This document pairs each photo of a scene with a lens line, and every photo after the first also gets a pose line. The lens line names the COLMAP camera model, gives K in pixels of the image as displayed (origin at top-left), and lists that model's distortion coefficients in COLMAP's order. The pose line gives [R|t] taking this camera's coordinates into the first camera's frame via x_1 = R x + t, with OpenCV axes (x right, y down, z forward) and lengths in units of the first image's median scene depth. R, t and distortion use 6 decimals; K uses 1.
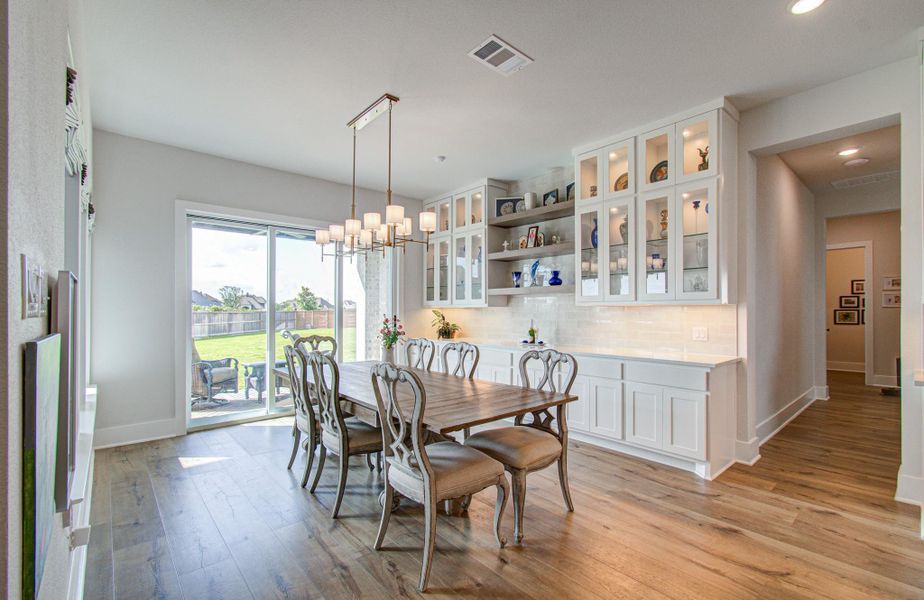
lens RADIAL K [[401.1, 0, 444.2], [0, 401.1, 311.9], [0, 0, 1]] dist [-0.019554, 0.002197]
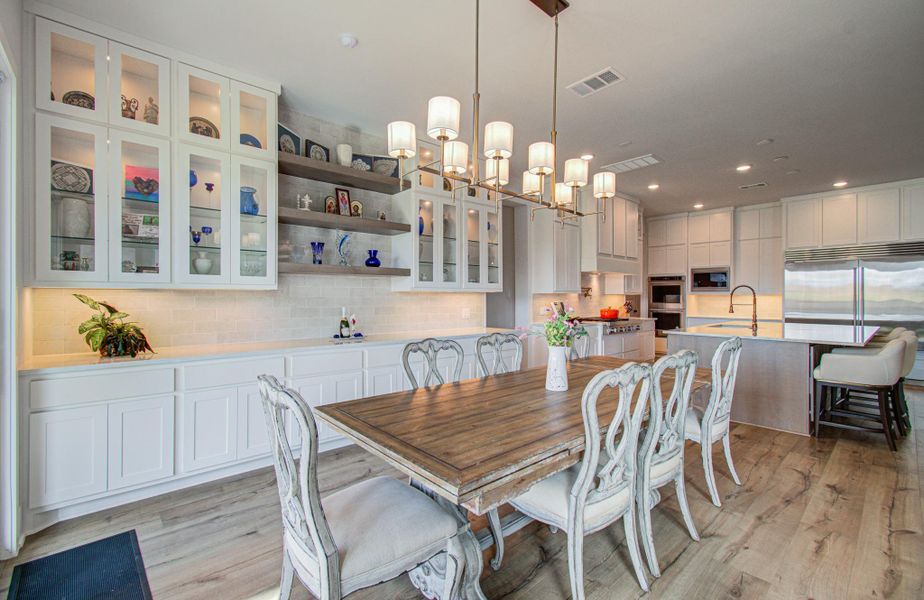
lens RADIAL K [[397.9, 0, 466.8], [0, 397.9, 295.0], [0, 0, 1]] dist [-0.009974, 0.000826]
pose [[-0.038813, 0.001804, 0.999245, -0.614796], [-0.003412, 0.999992, -0.001938, -0.004321], [-0.999241, -0.003484, -0.038806, 0.858097]]
